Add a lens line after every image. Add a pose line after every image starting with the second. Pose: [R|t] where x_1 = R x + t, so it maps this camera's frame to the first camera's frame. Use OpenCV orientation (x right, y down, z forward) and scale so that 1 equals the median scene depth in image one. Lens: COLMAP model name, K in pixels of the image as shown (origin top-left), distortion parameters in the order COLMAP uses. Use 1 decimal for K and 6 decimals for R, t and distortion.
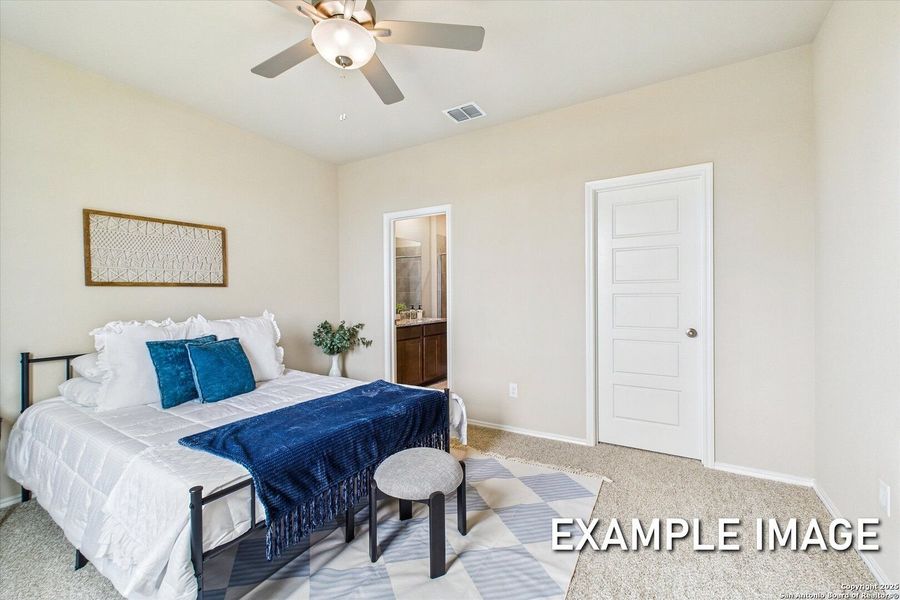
lens RADIAL K [[379.4, 0, 450.2], [0, 379.4, 295.3], [0, 0, 1]] dist [0.001201, -0.000114]
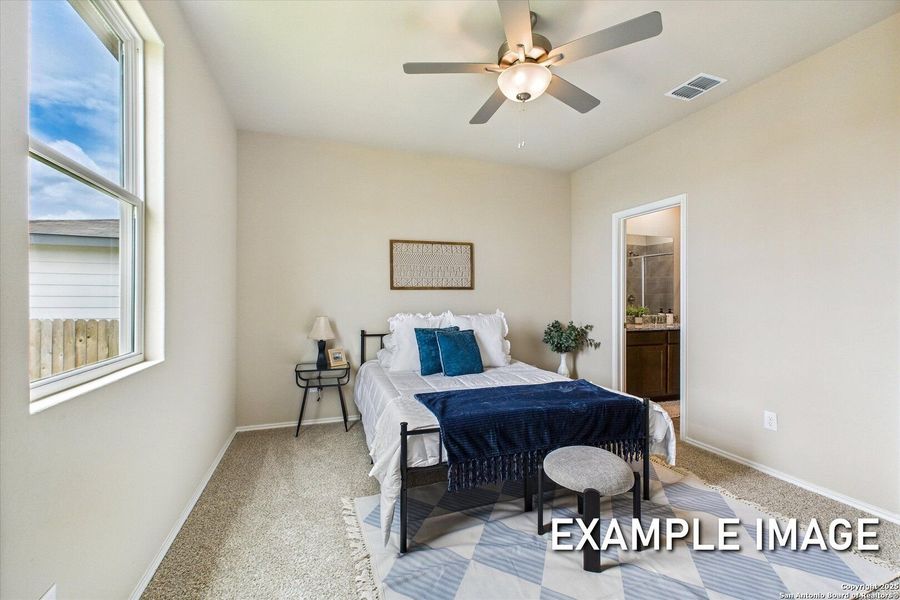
lens RADIAL K [[379.4, 0, 450.2], [0, 379.4, 295.3], [0, 0, 1]] dist [0.001201, -0.000114]
pose [[0.768403, 0.004845, -0.639947, 0.213804], [-0.006777, 0.999977, -0.000565, -0.002741], [0.639930, 0.004771, 0.768419, -0.026059]]
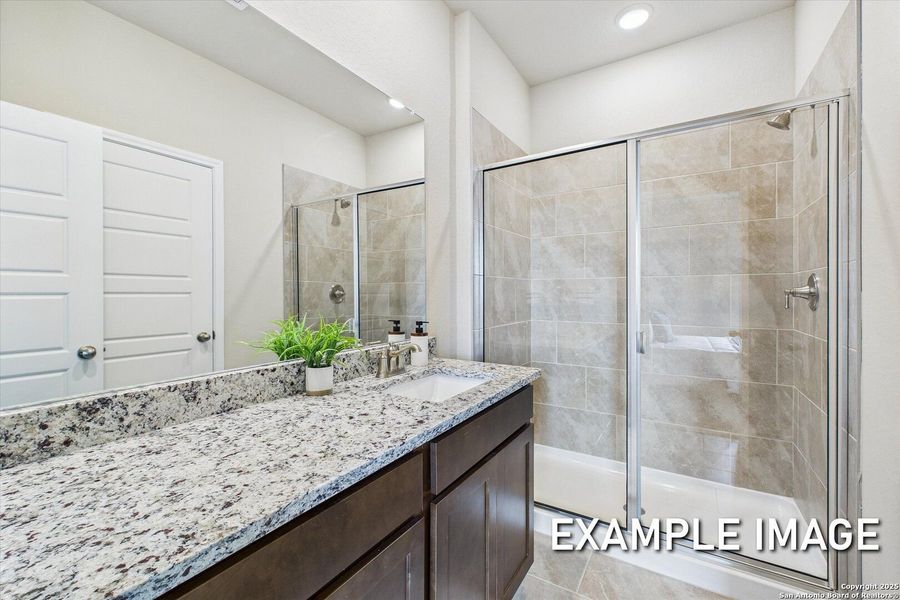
lens RADIAL K [[379.4, 0, 450.2], [0, 379.4, 295.3], [0, 0, 1]] dist [0.001201, -0.000114]
pose [[0.999716, 0.008343, -0.022324, -0.115046], [-0.008118, 0.999916, 0.010145, 0.004975], [0.022407, -0.009961, 0.999699, 1.622459]]
